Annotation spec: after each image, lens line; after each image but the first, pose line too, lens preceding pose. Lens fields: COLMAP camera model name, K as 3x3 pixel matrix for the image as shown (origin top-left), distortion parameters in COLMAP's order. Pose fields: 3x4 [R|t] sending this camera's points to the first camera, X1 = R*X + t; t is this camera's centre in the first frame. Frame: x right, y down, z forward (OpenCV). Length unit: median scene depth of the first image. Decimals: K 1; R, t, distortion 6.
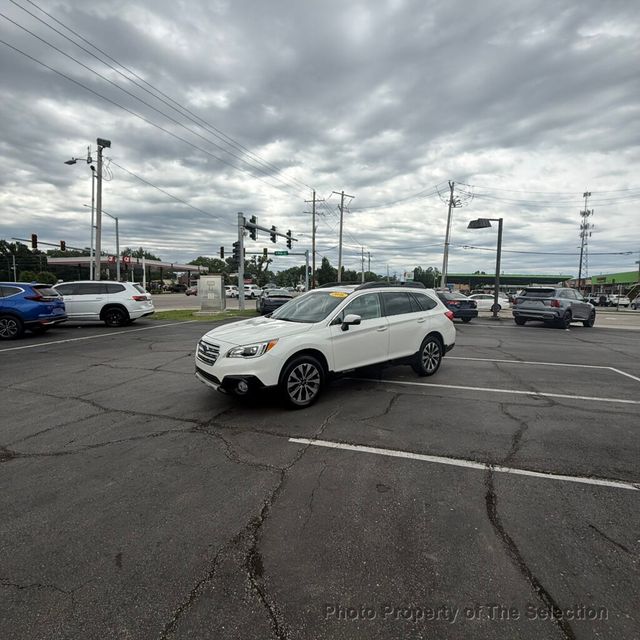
lens RADIAL K [[339.0, 0, 318.7], [0, 339.0, 346.9], [0, 0, 1]] dist [0.008350, -0.002367]
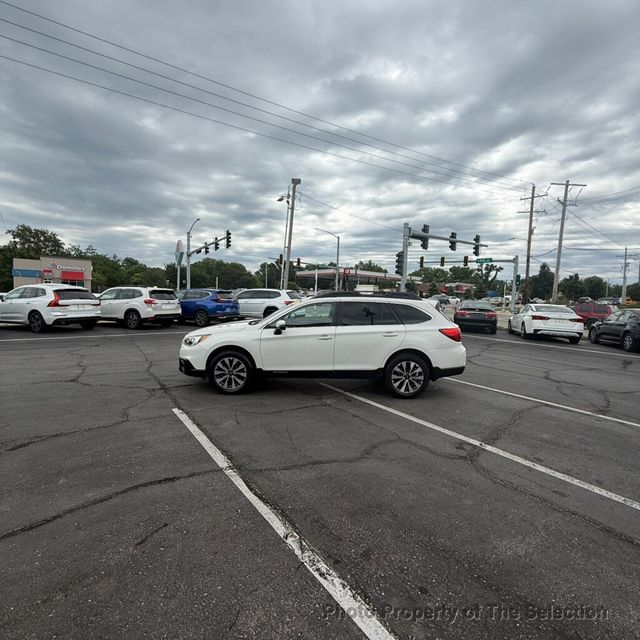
lens RADIAL K [[338.1, 0, 314.6], [0, 338.1, 336.2], [0, 0, 1]] dist [-0.004247, 0.000746]
pose [[0.794165, 0.094376, -0.600329, 0.320202], [-0.128261, 0.991645, -0.013781, -0.016564], [0.594013, 0.087943, 0.799634, 0.073233]]
